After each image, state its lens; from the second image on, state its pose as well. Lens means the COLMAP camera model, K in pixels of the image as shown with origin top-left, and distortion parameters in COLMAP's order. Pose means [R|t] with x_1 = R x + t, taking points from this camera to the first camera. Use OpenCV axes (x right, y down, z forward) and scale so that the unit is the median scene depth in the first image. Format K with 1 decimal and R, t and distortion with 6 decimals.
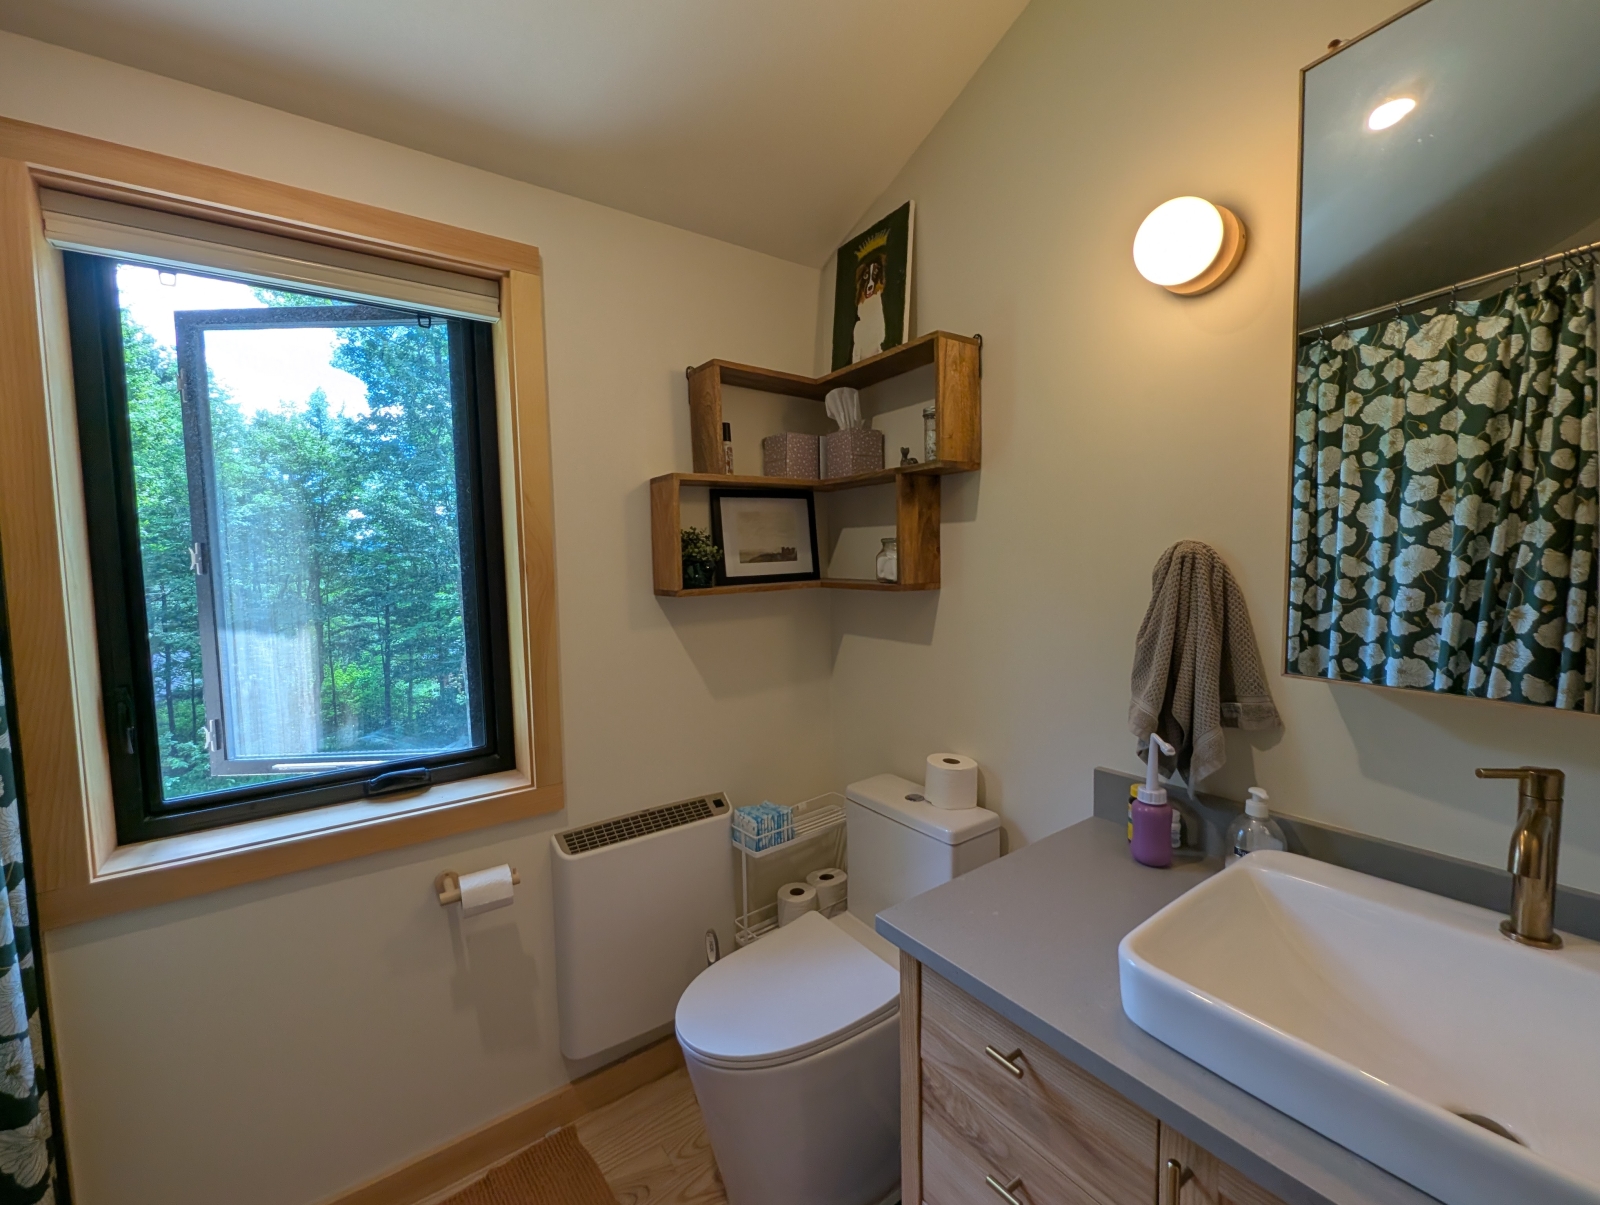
lens RADIAL K [[659.5, 0, 802.0], [0, 659.5, 602.9], [0, 0, 1]] dist [-0.003081, -0.000003]
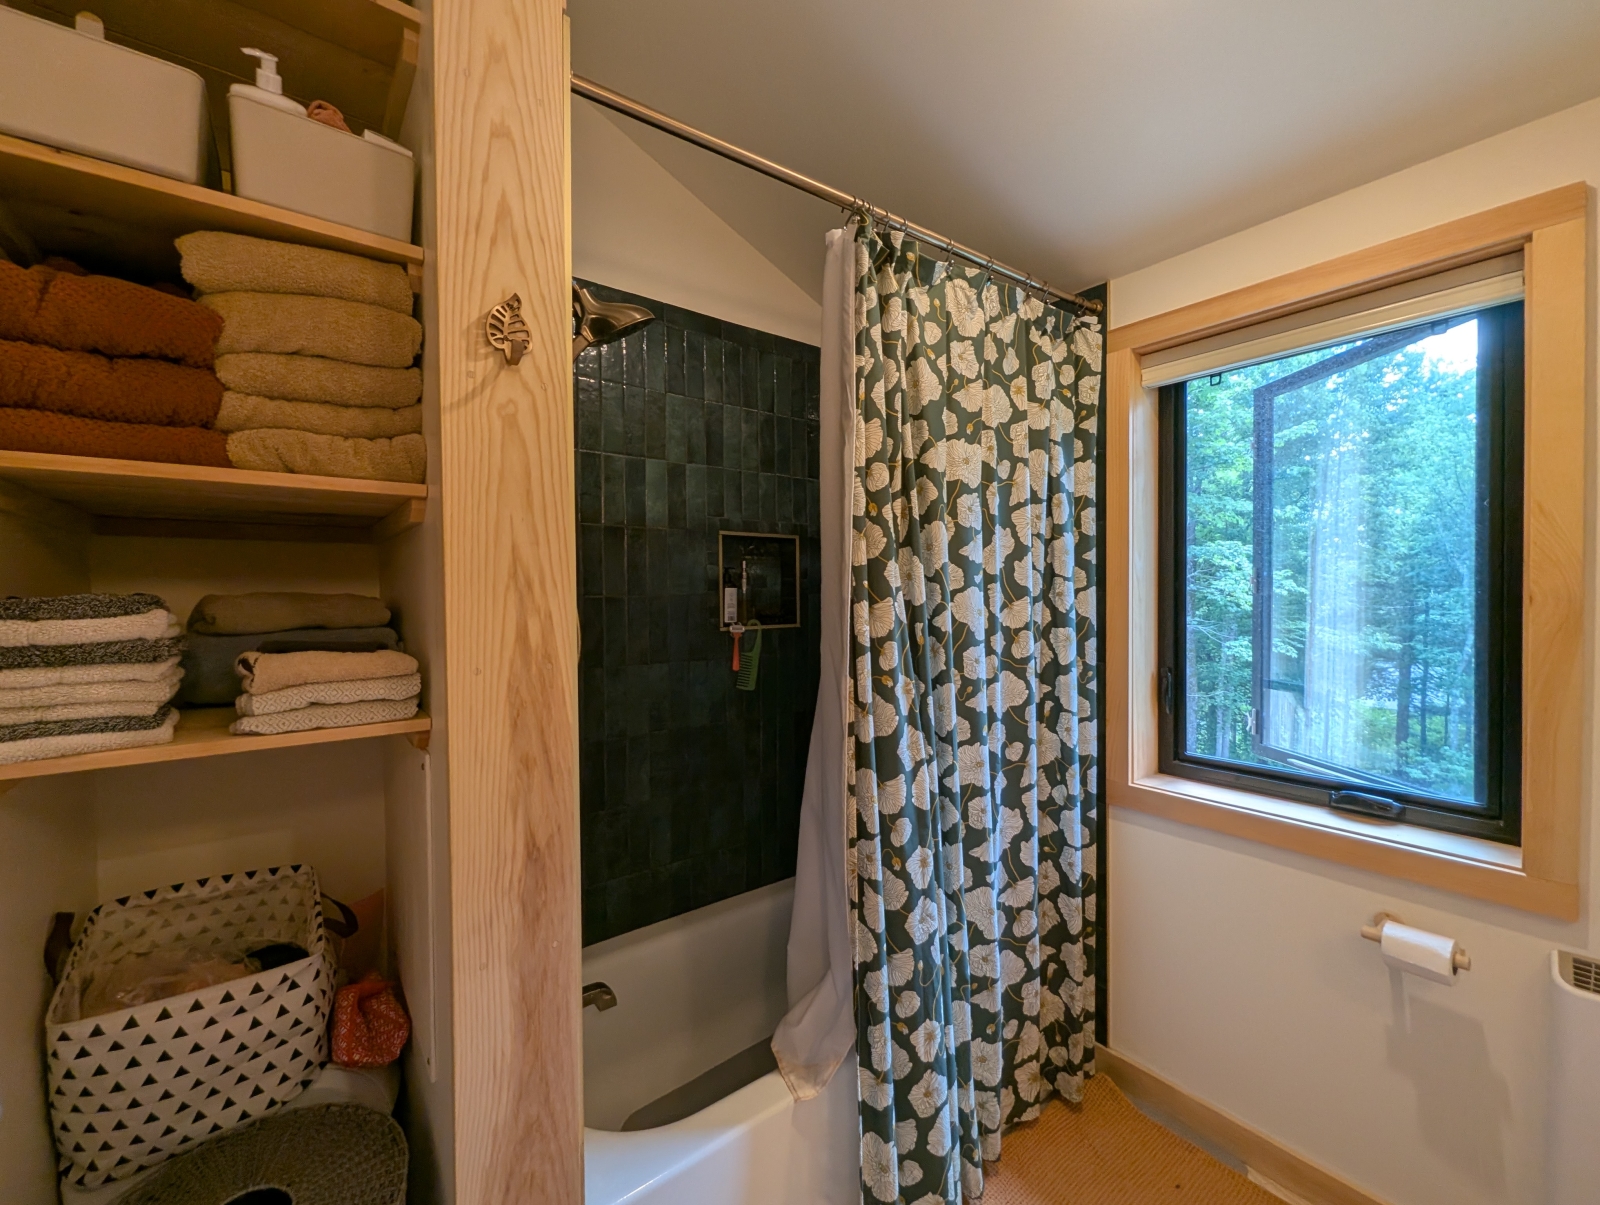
lens RADIAL K [[659.5, 0, 801.1], [0, 659.5, 601.3], [0, 0, 1]] dist [-0.003081, -0.000003]
pose [[0.033931, 0.039225, -0.998654, 0.344206], [-0.062782, 0.997340, 0.037040, -0.020163], [0.997450, 0.061441, 0.036303, 0.090082]]
